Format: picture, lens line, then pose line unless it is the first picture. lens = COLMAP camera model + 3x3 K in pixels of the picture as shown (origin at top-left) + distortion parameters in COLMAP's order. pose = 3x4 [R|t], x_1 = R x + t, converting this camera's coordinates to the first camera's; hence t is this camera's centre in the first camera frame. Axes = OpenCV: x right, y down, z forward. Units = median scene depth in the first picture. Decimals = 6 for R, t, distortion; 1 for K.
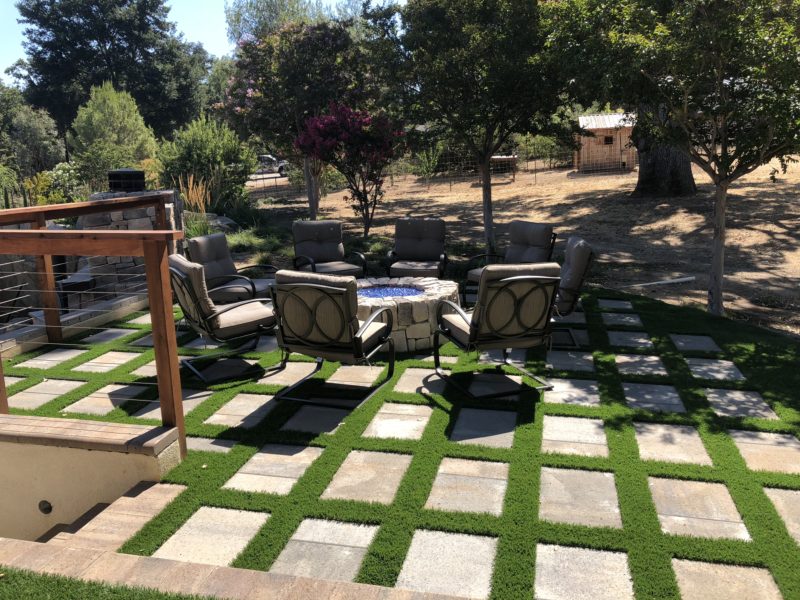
lens RADIAL K [[655.6, 0, 401.1], [0, 655.6, 292.1], [0, 0, 1]] dist [0.036639, -0.027781]
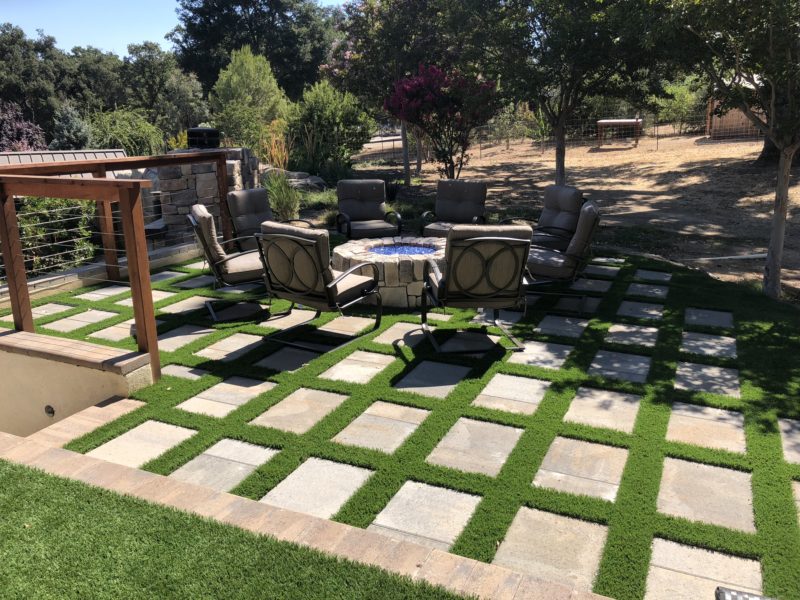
lens RADIAL K [[655.6, 0, 401.1], [0, 655.6, 292.1], [0, 0, 1]] dist [0.036639, -0.027781]
pose [[0.979525, 0.060788, -0.191927, 0.200313], [-0.050475, 0.997030, 0.058174, 0.006852], [0.194893, -0.047296, 0.979683, -0.021325]]
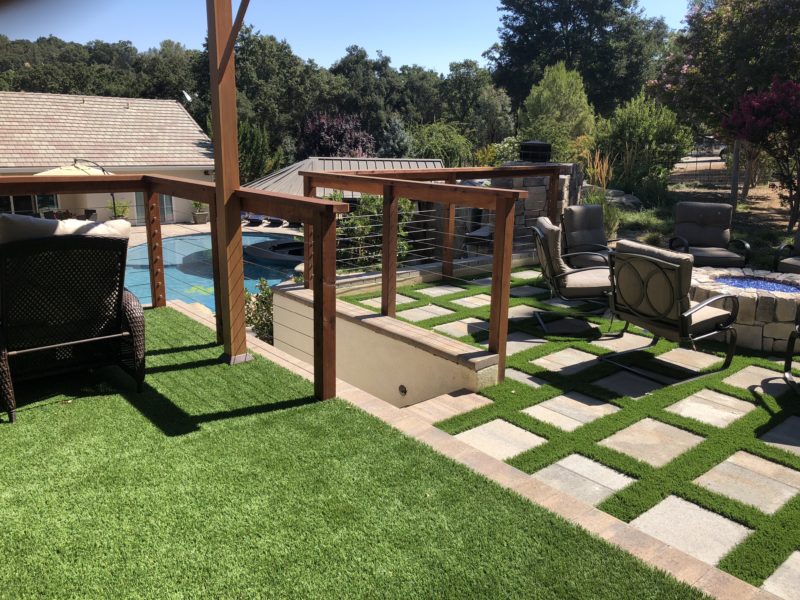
lens RADIAL K [[655.6, 0, 401.1], [0, 655.6, 292.1], [0, 0, 1]] dist [0.036639, -0.027781]
pose [[0.804993, 0.176638, -0.566379, 0.116085], [-0.159052, 0.983958, 0.080809, 0.016046], [0.571567, 0.025033, 0.820173, -0.057976]]
